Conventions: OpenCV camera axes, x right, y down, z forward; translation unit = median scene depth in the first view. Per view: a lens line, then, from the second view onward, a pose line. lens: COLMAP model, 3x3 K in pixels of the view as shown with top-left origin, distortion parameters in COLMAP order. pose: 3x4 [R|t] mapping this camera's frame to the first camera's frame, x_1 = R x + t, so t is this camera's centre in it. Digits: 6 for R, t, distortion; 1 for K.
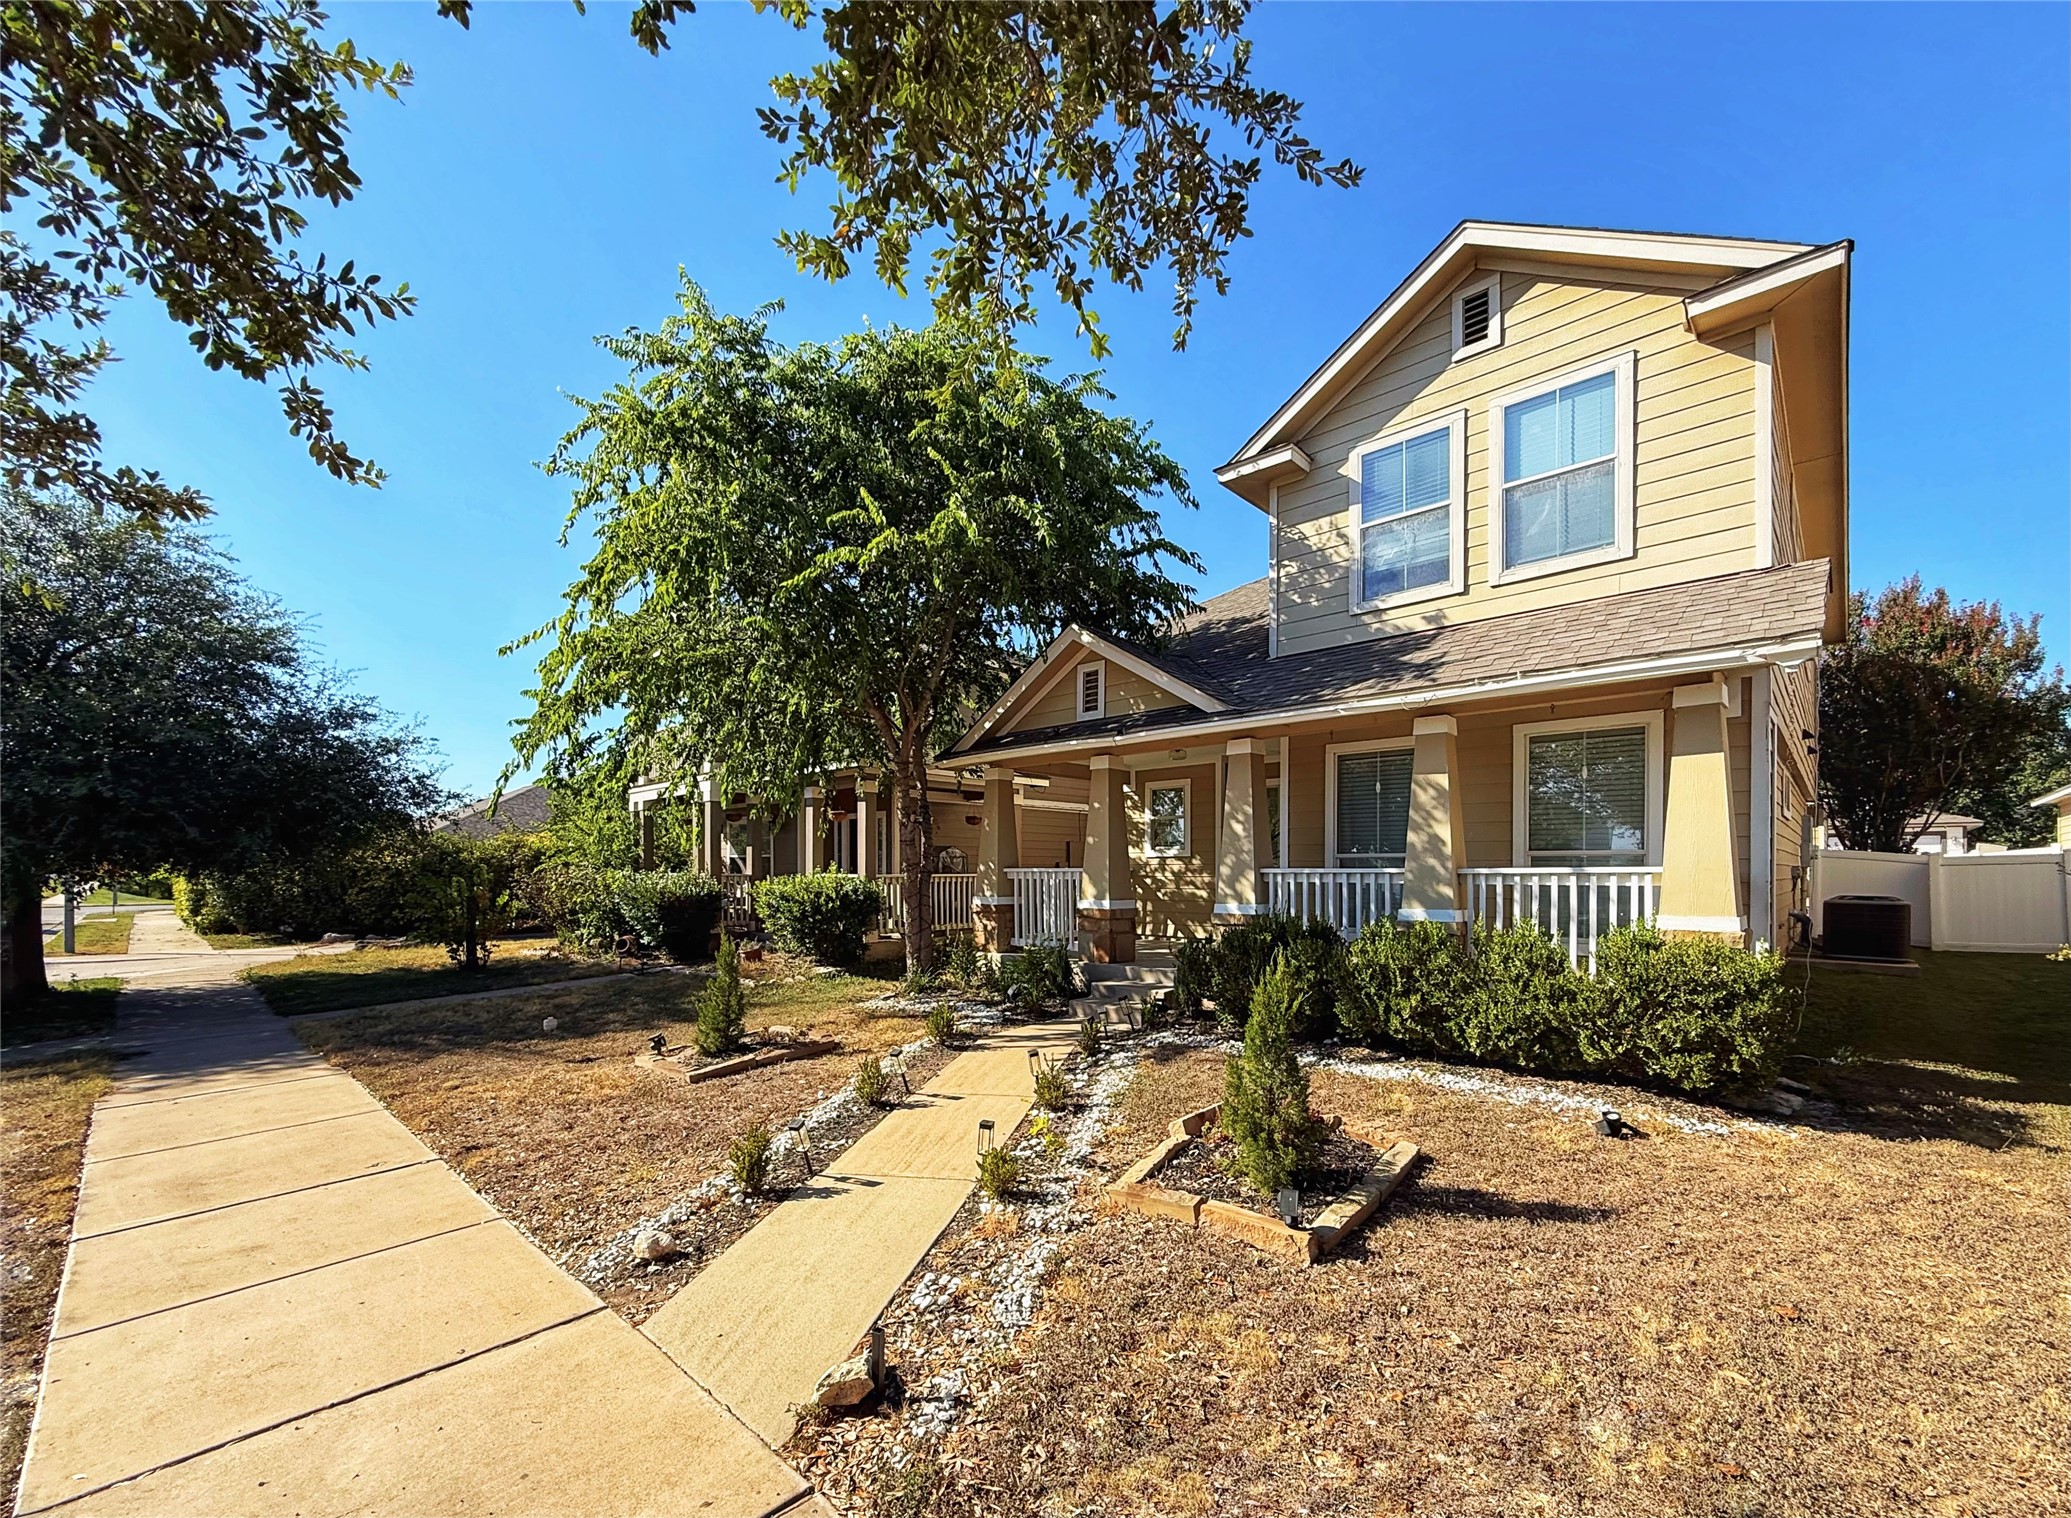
lens RADIAL K [[869.4, 0, 1035.2], [0, 869.4, 875.6], [0, 0, 1]] dist [-0.001282, 0.000254]
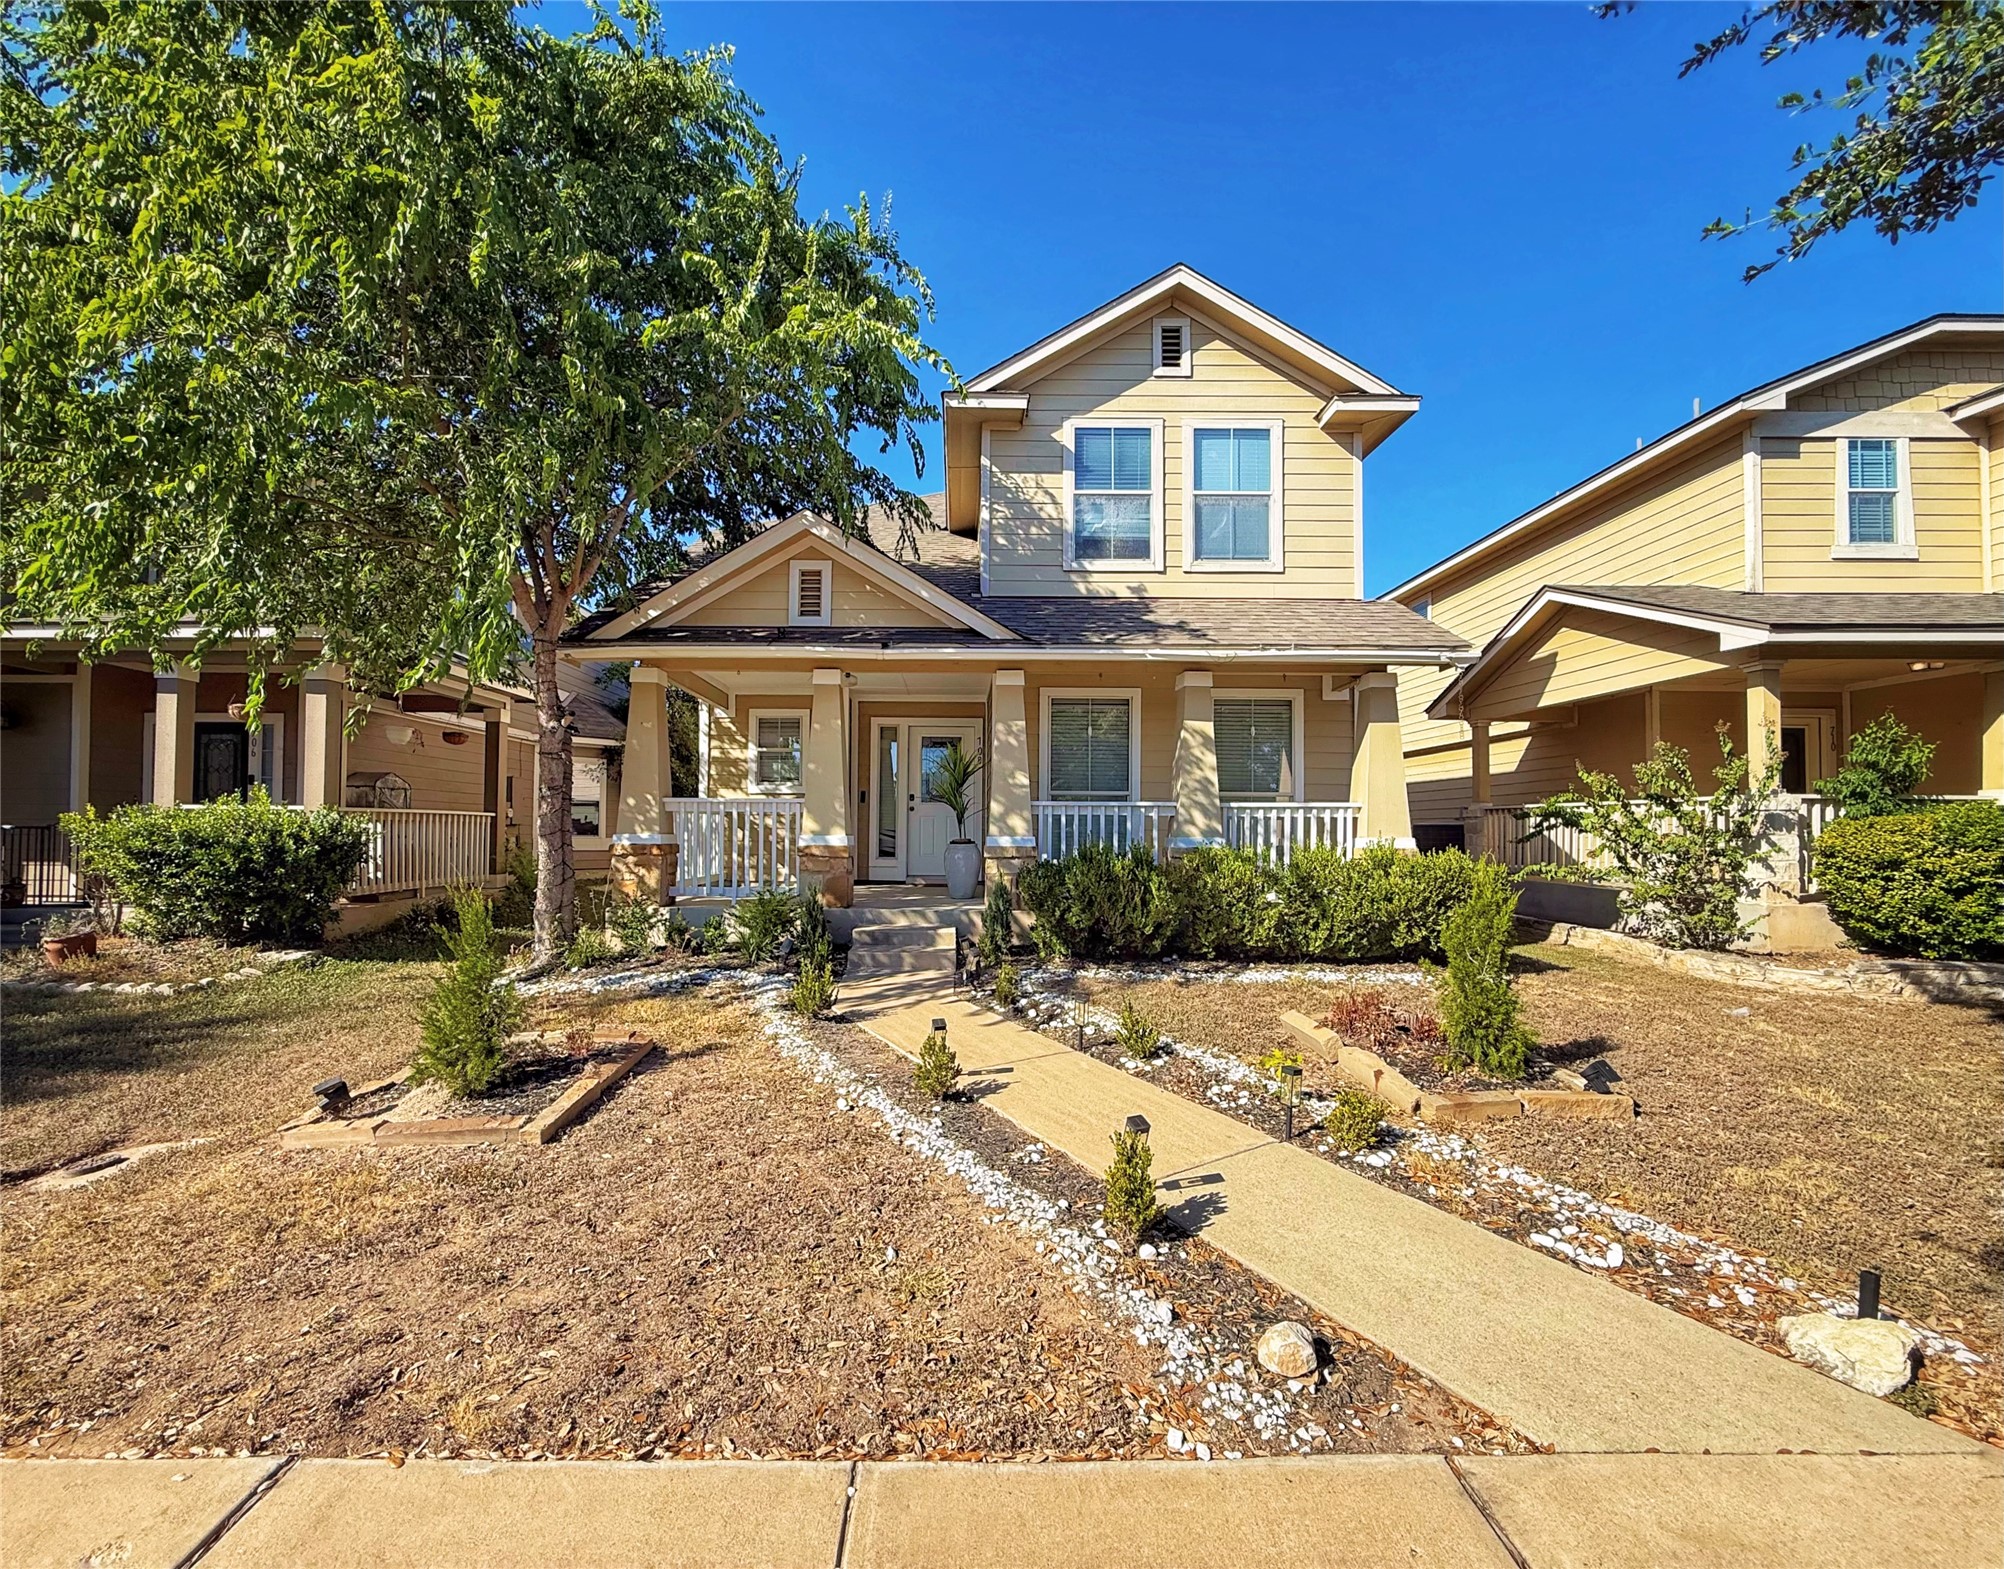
lens RADIAL K [[853.9, 0, 996.5], [0, 853.9, 812.8], [0, 0, 1]] dist [-0.002515, -0.000046]
pose [[0.723312, 0.021031, 0.690201, -0.454531], [-0.003581, 0.999637, -0.026708, 0.031757], [-0.690512, 0.016847, 0.723125, 0.319750]]
